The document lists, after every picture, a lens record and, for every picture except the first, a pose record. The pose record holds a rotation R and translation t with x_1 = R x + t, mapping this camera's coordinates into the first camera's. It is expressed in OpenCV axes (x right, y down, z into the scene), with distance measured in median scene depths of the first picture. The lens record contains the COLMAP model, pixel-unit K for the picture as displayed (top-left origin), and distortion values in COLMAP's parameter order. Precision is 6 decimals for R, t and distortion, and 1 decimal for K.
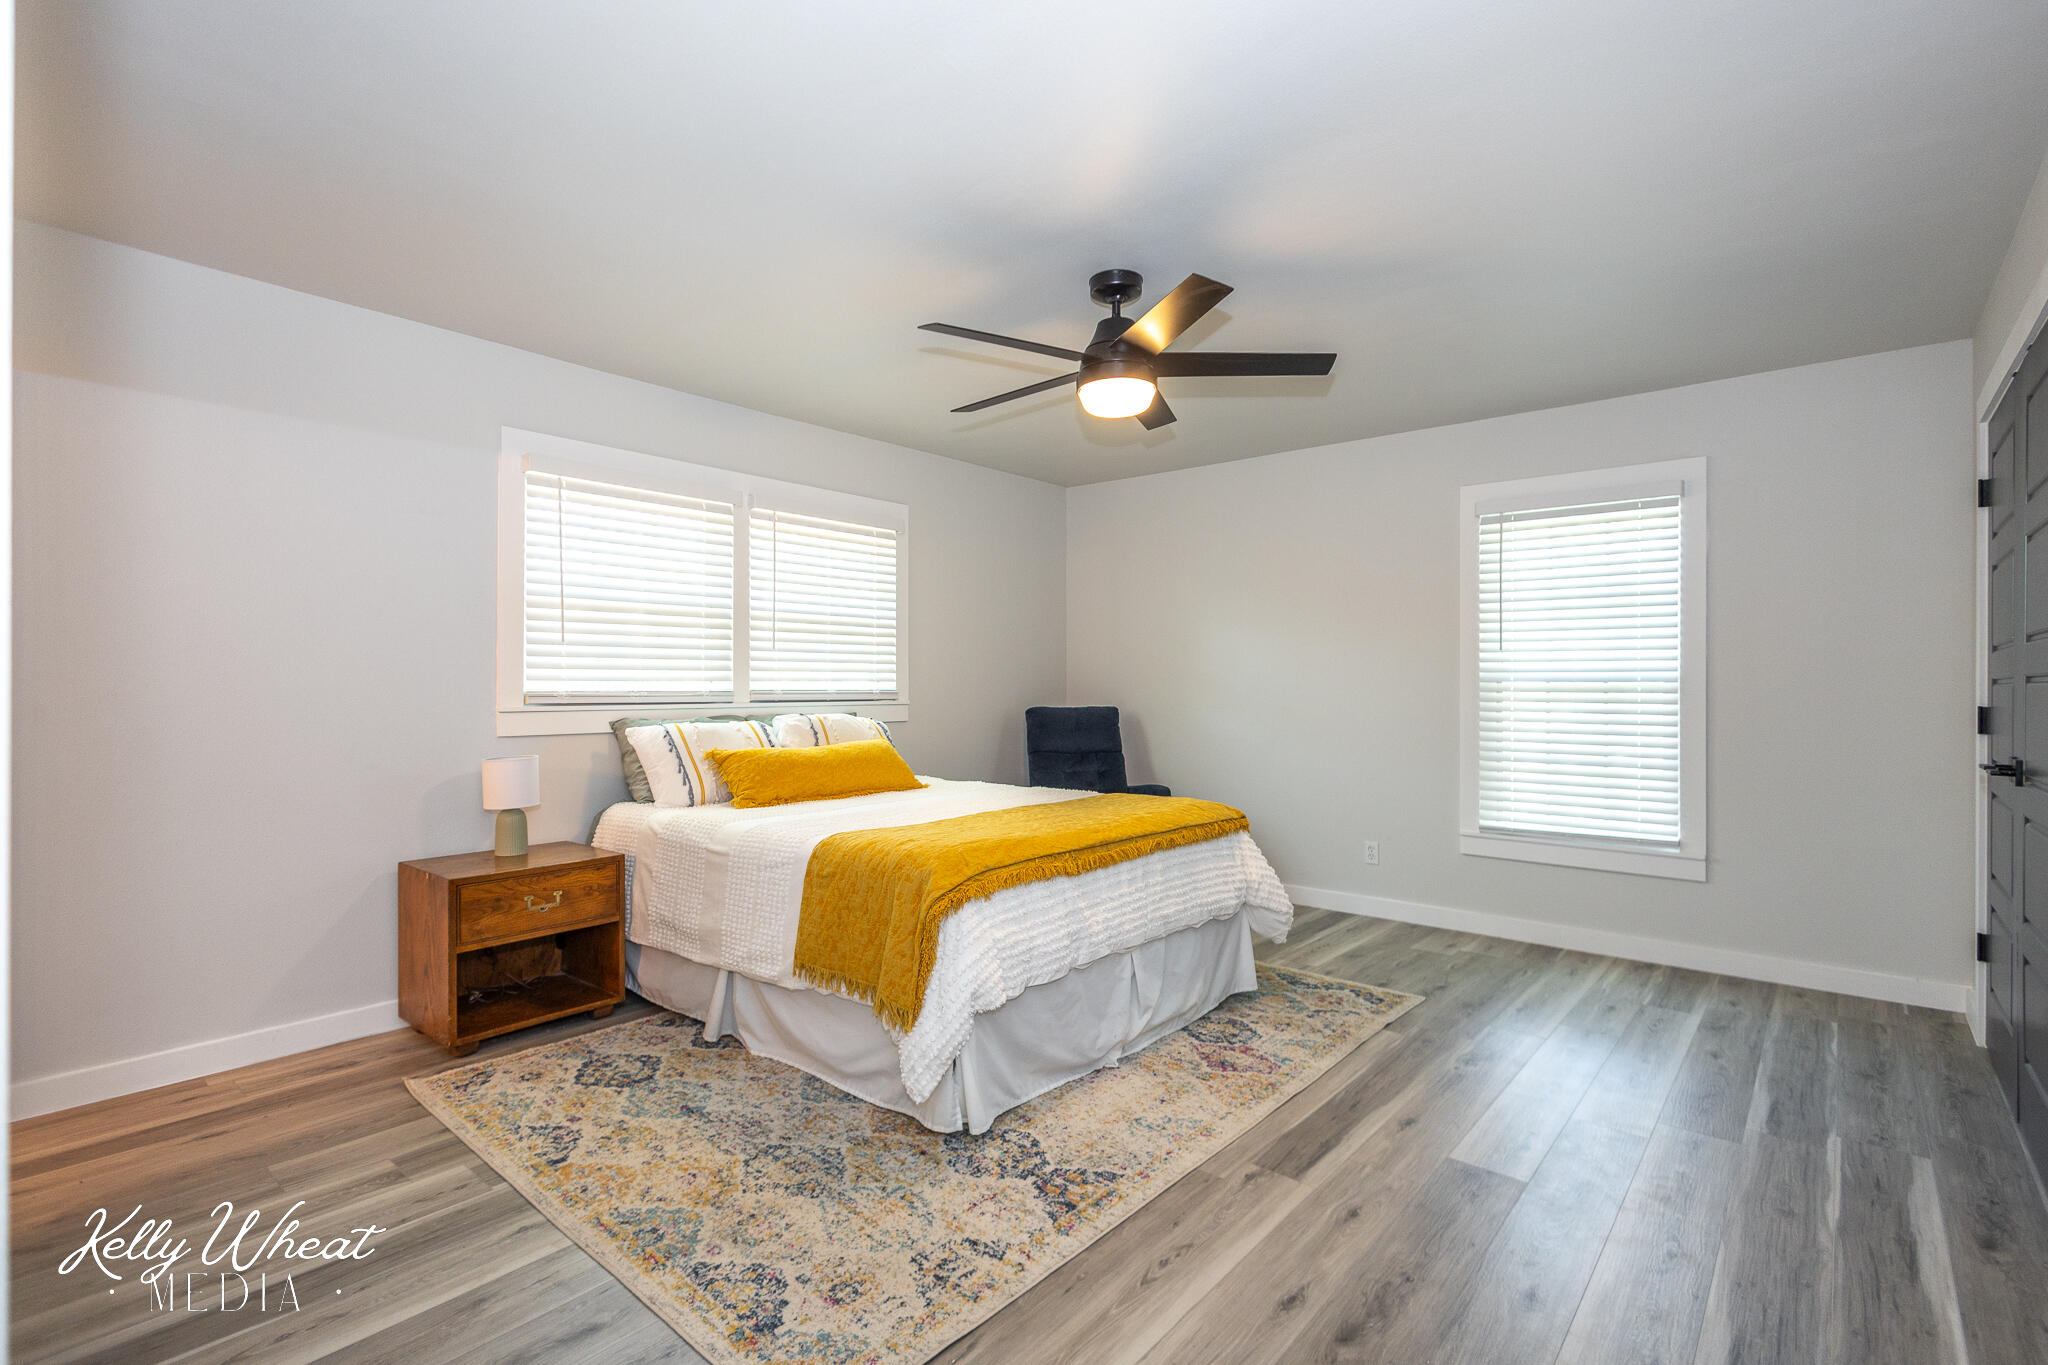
lens RADIAL K [[957.4, 0, 1028.7], [0, 957.4, 683.0], [0, 0, 1]] dist [0.008209, -0.000348]
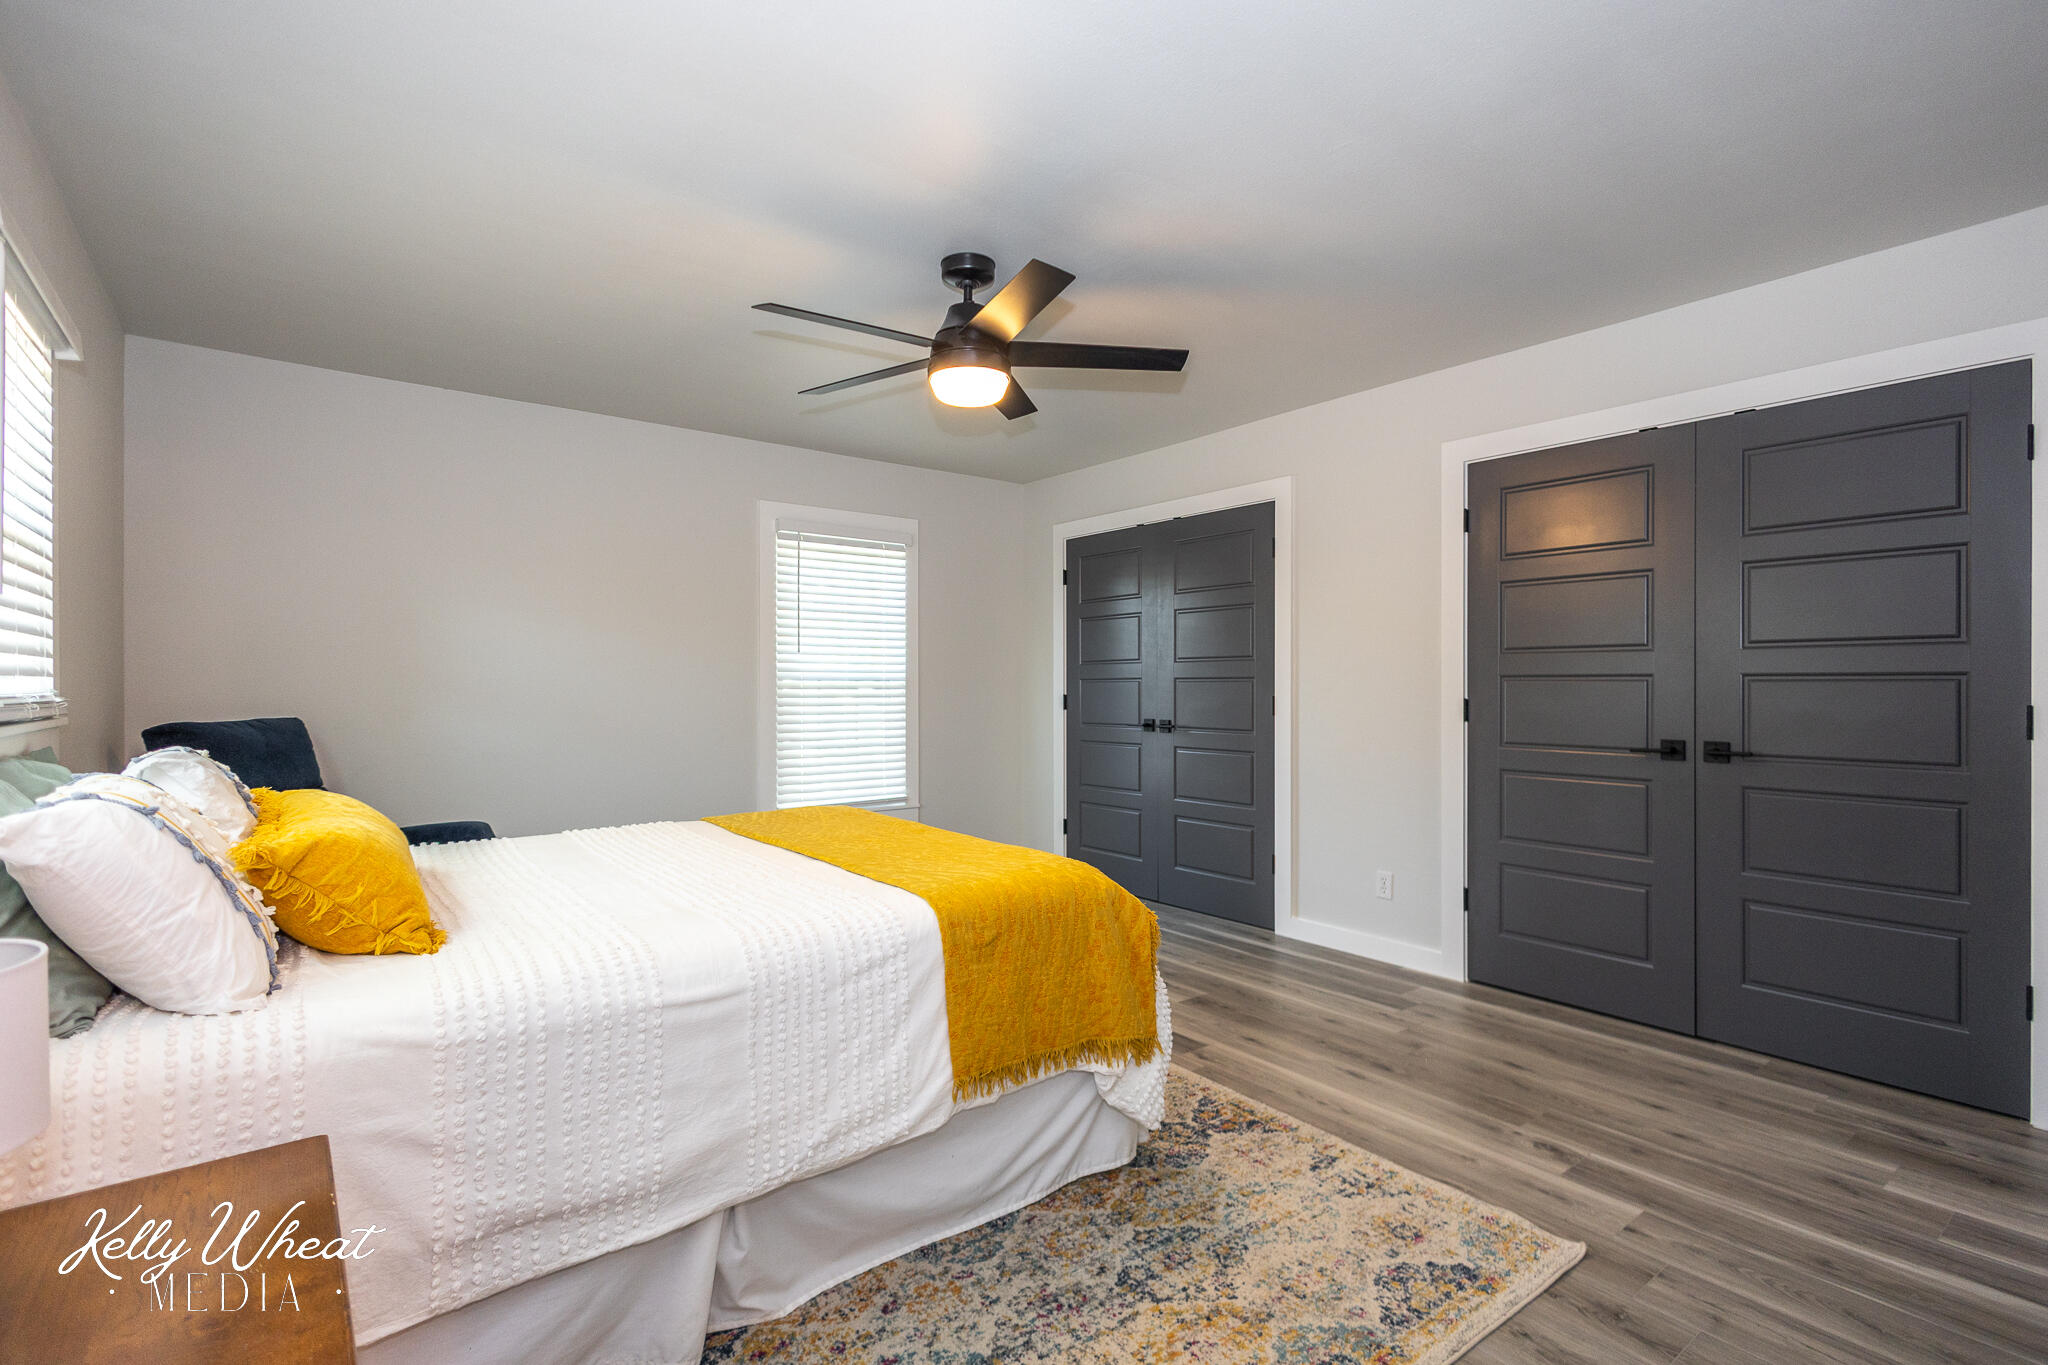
lens RADIAL K [[963.8, 0, 1024.0], [0, 963.8, 682.5], [0, 0, 1]] dist [0.011753, 0.000192]
pose [[0.195253, -0.000658, 0.980753, -0.855365], [-0.001044, 0.999999, 0.000878, 0.000144], [-0.980752, -0.001195, 0.195252, 0.755841]]
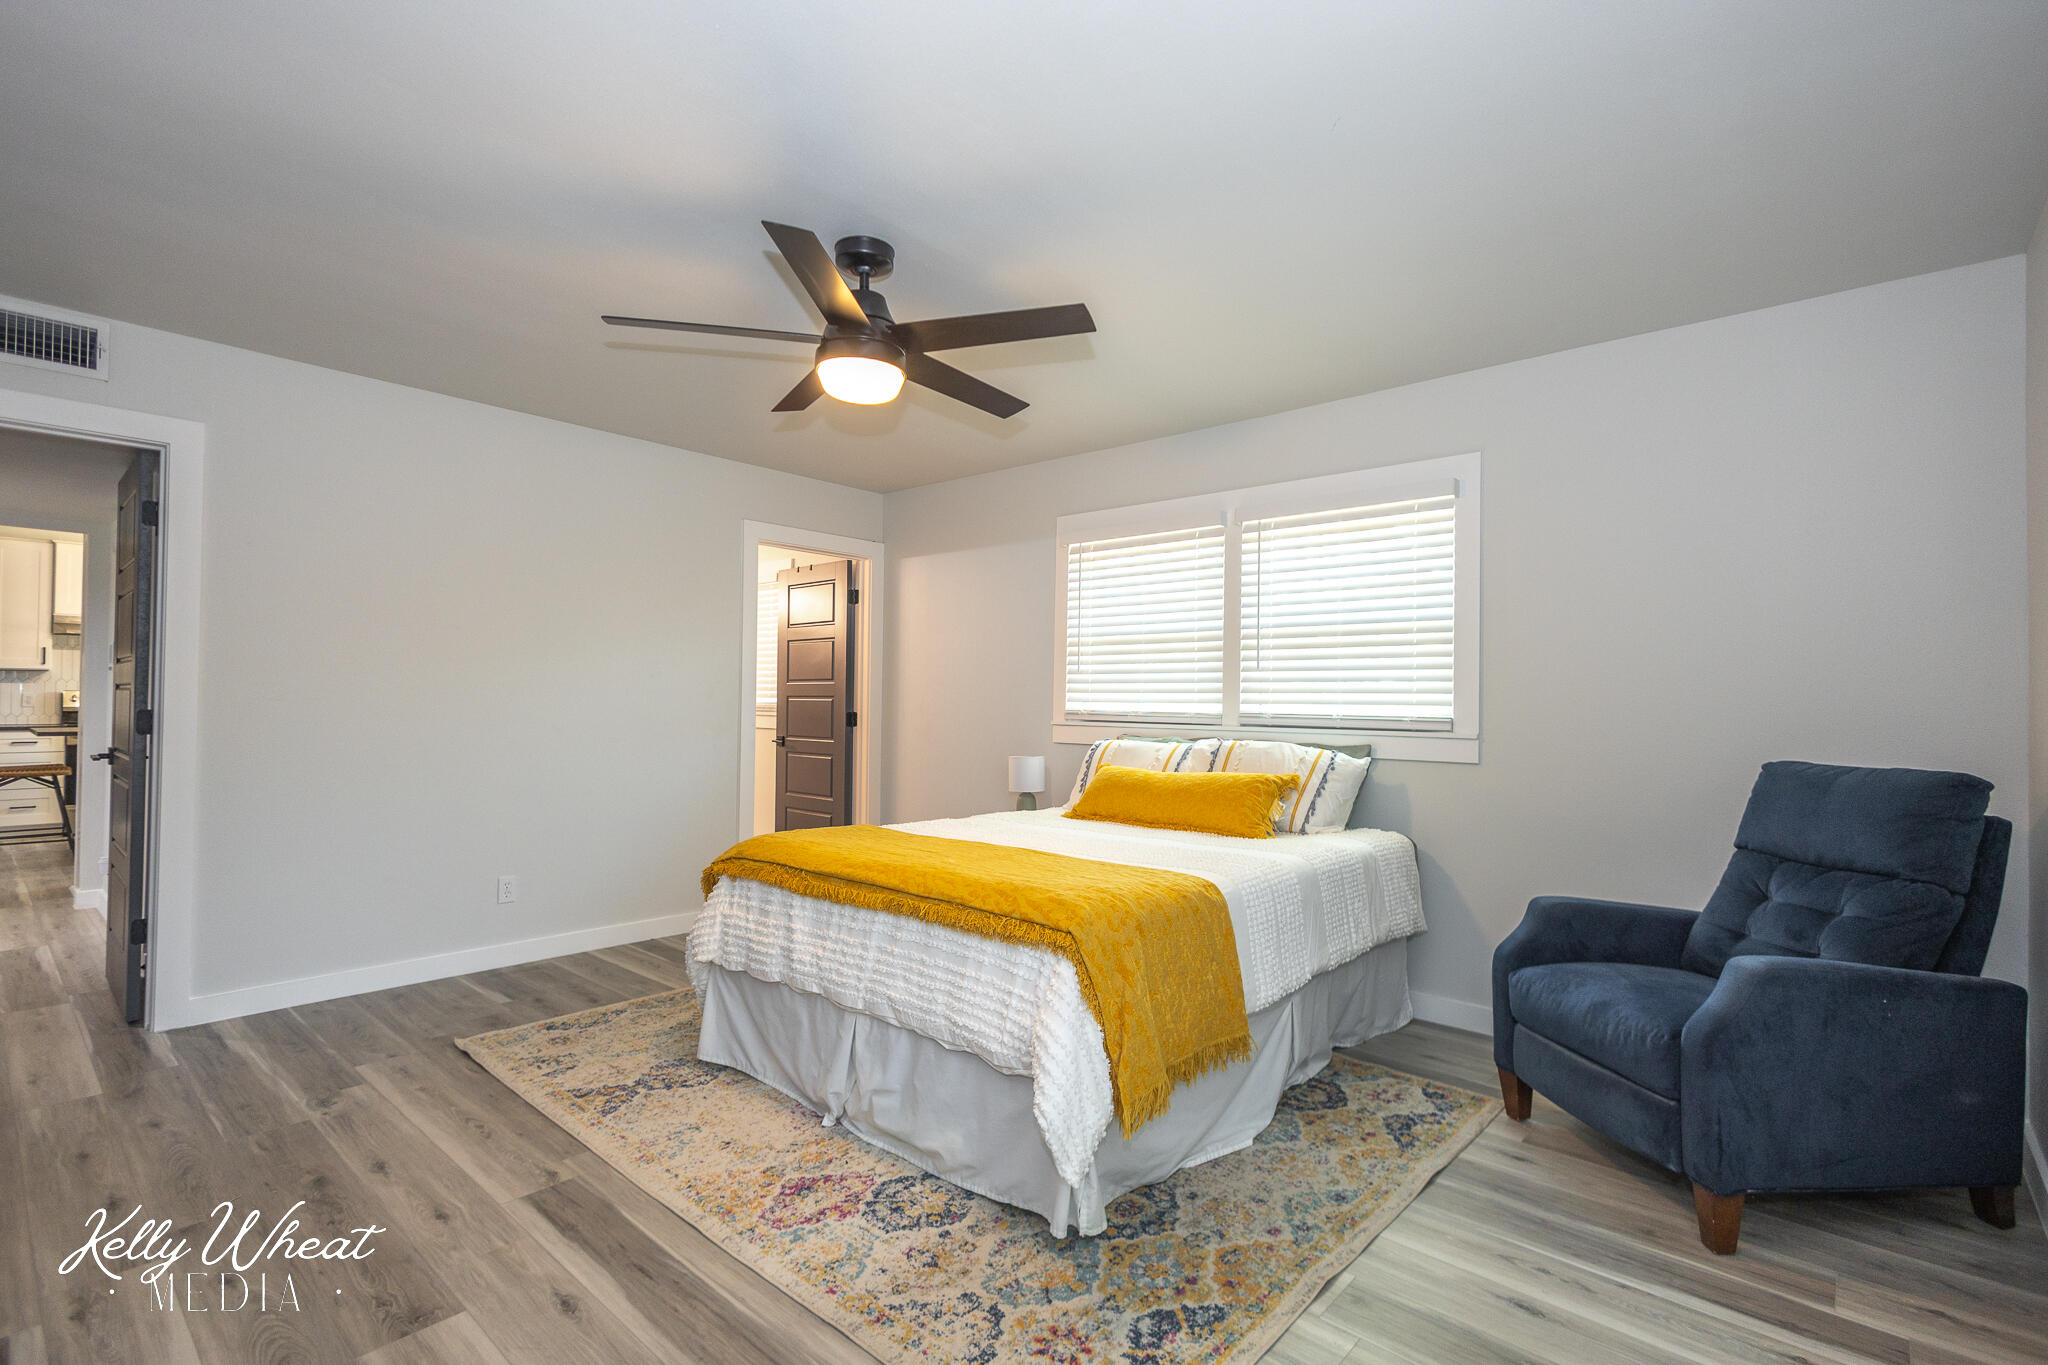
lens RADIAL K [[935.0, 0, 1007.0], [0, 935.0, 692.4], [0, 0, 1]] dist [0.008112, -0.000406]
pose [[-0.026455, -0.010785, -0.999592, 0.954515], [-0.010301, 0.999892, -0.010516, -0.001404], [0.999597, 0.010018, -0.026564, 1.165447]]
